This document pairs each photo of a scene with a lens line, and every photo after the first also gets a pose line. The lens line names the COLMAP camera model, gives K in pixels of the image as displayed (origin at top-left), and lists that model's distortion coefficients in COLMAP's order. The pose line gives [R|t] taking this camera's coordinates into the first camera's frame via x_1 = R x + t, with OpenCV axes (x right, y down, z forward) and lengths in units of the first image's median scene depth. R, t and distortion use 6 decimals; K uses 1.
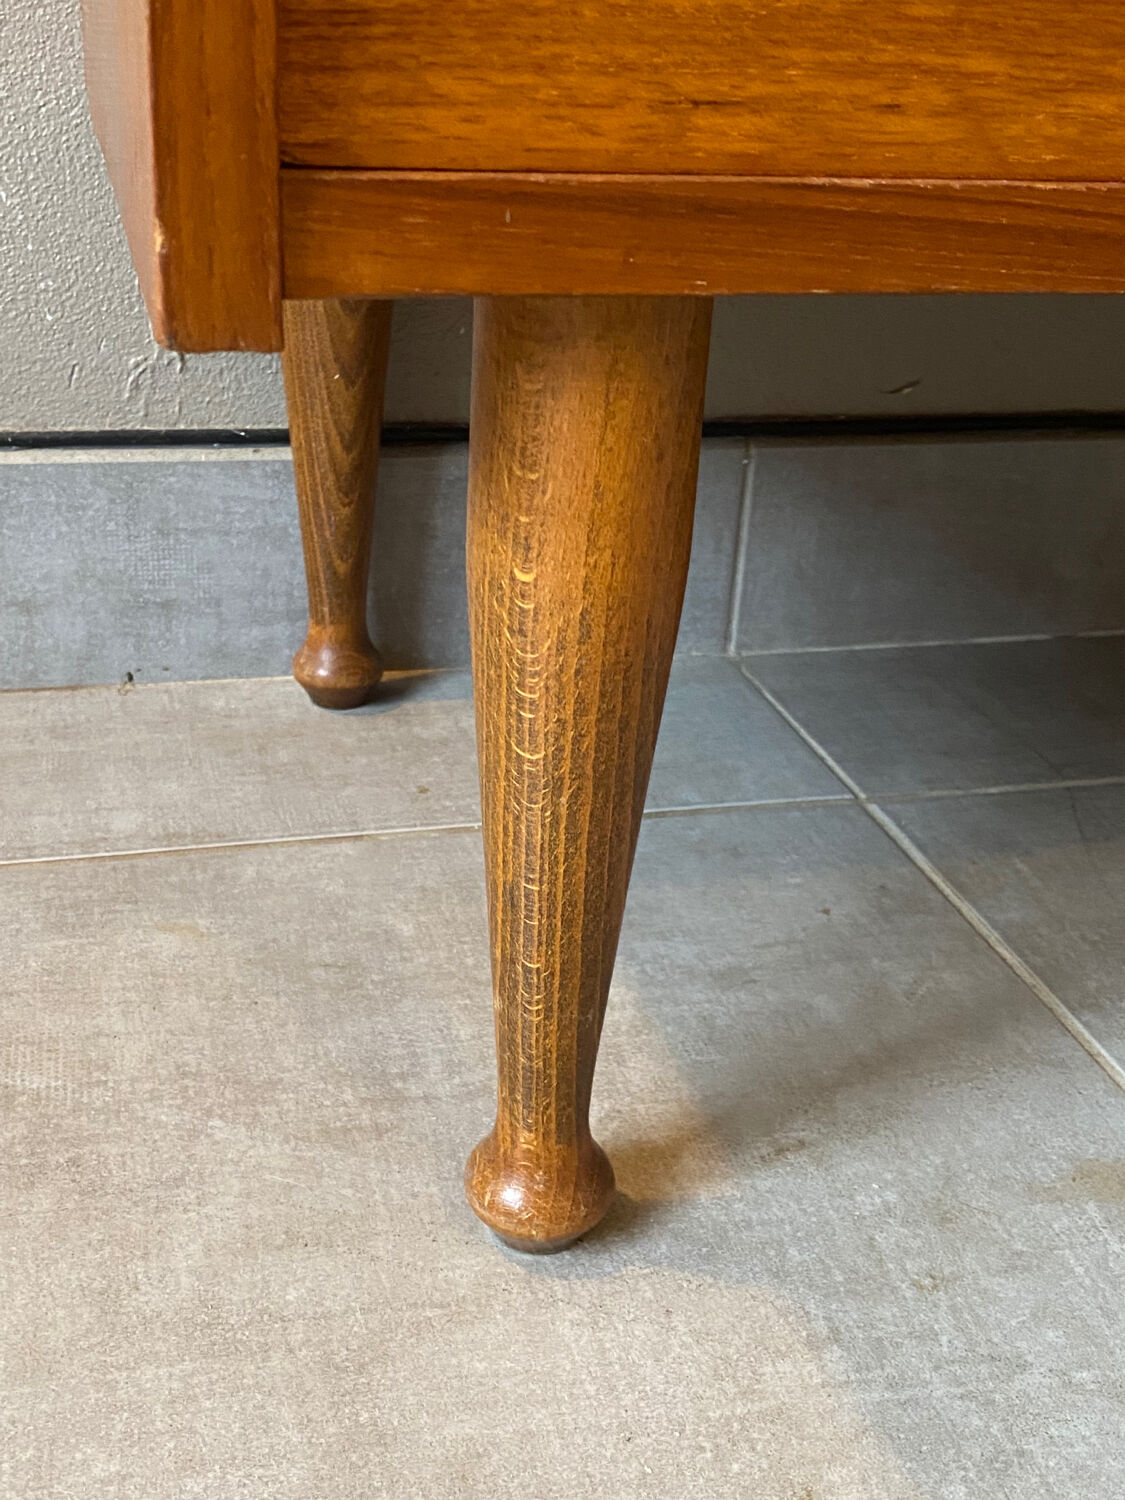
lens RADIAL K [[1739.1, 0, 554.1], [0, 1739.1, 743.0], [0, 0, 1]] dist [0.143498, -0.447039]
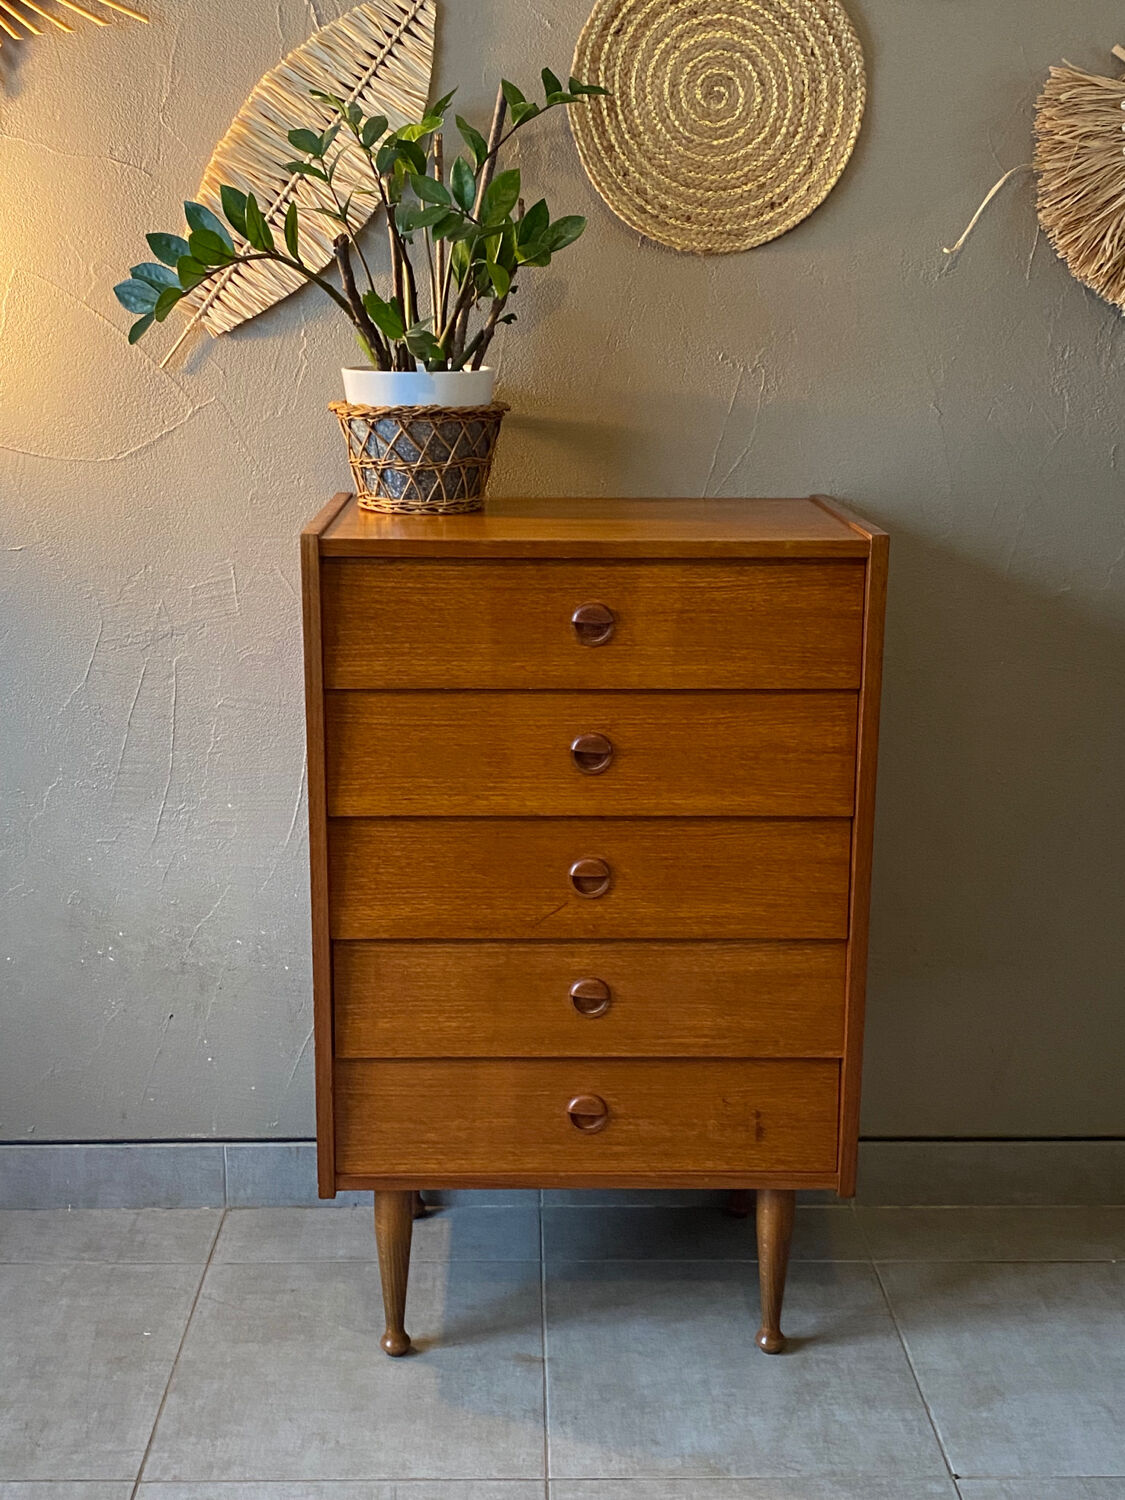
lens RADIAL K [[1739.1, 0, 554.1], [0, 1739.1, 743.0], [0, 0, 1]] dist [0.143498, -0.447039]
pose [[0.968758, 0.013045, -0.247665, 1.481018], [-0.062213, 0.979468, -0.191759, -0.438316], [0.240078, 0.201176, 0.949679, -3.579906]]
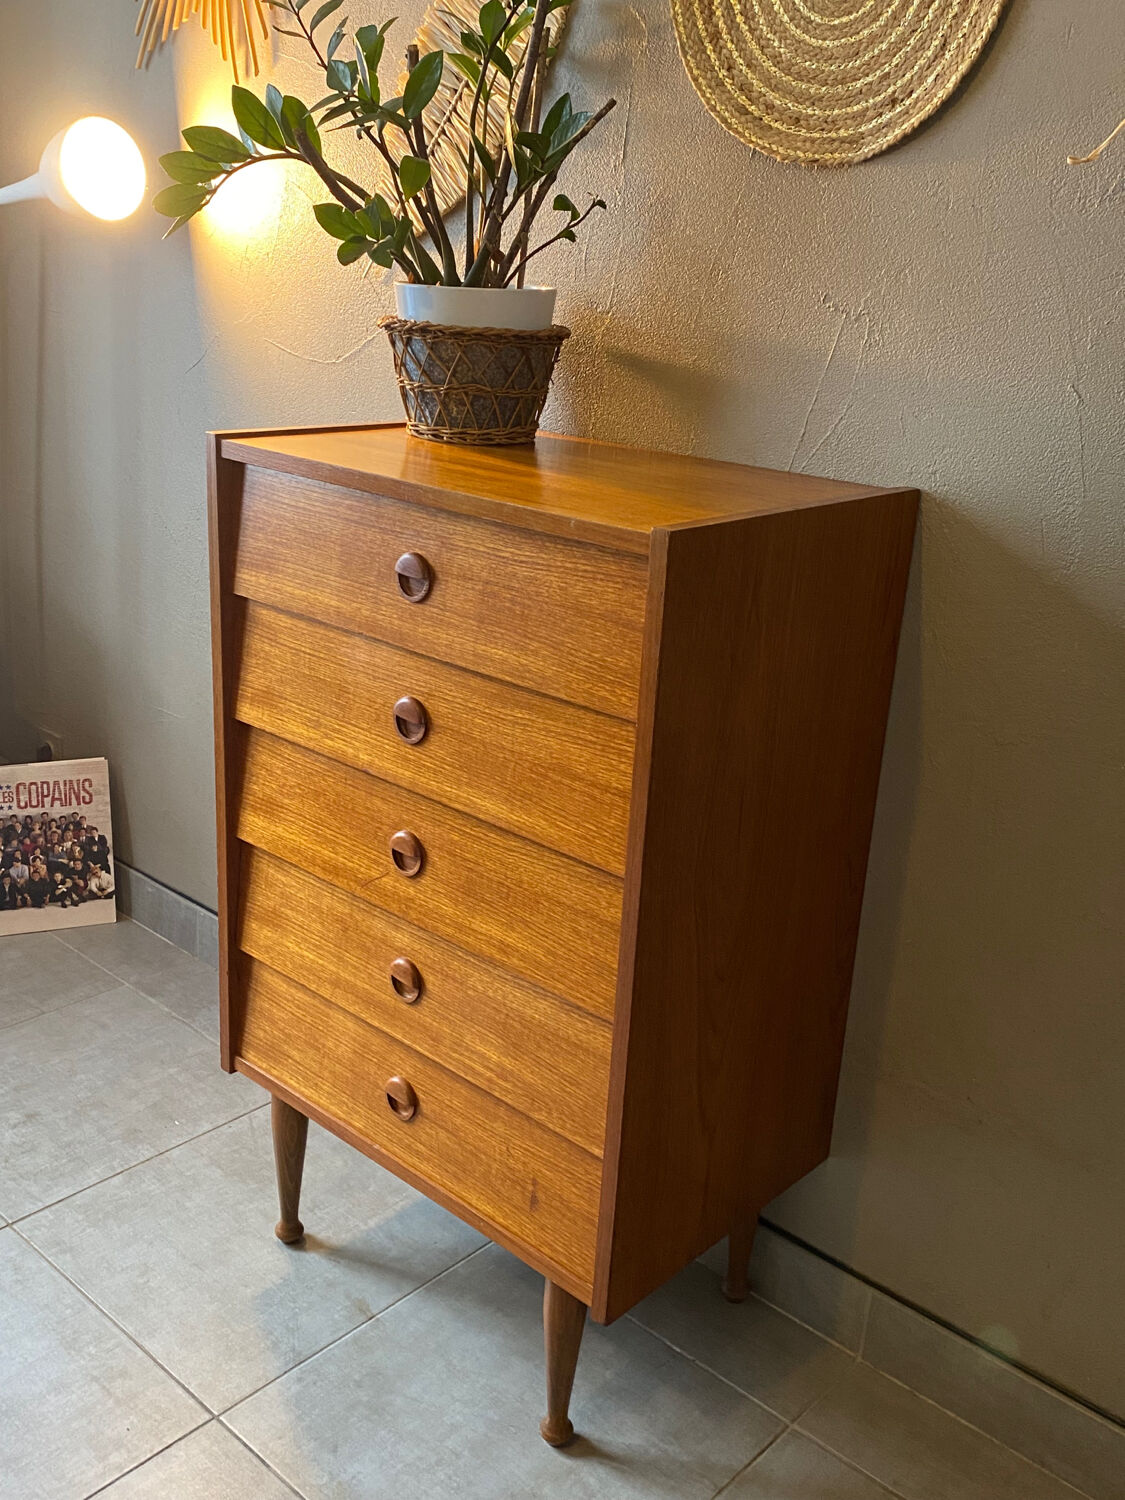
lens RADIAL K [[1440.1, 0, 561.1], [0, 1440.1, 742.3], [0, 0, 1]] dist [0.074243, -0.164922]
pose [[0.536544, 0.250566, -0.805815, 3.179164], [-0.383851, 0.922862, 0.031378, -1.375656], [0.751518, 0.292477, 0.591336, -1.226595]]
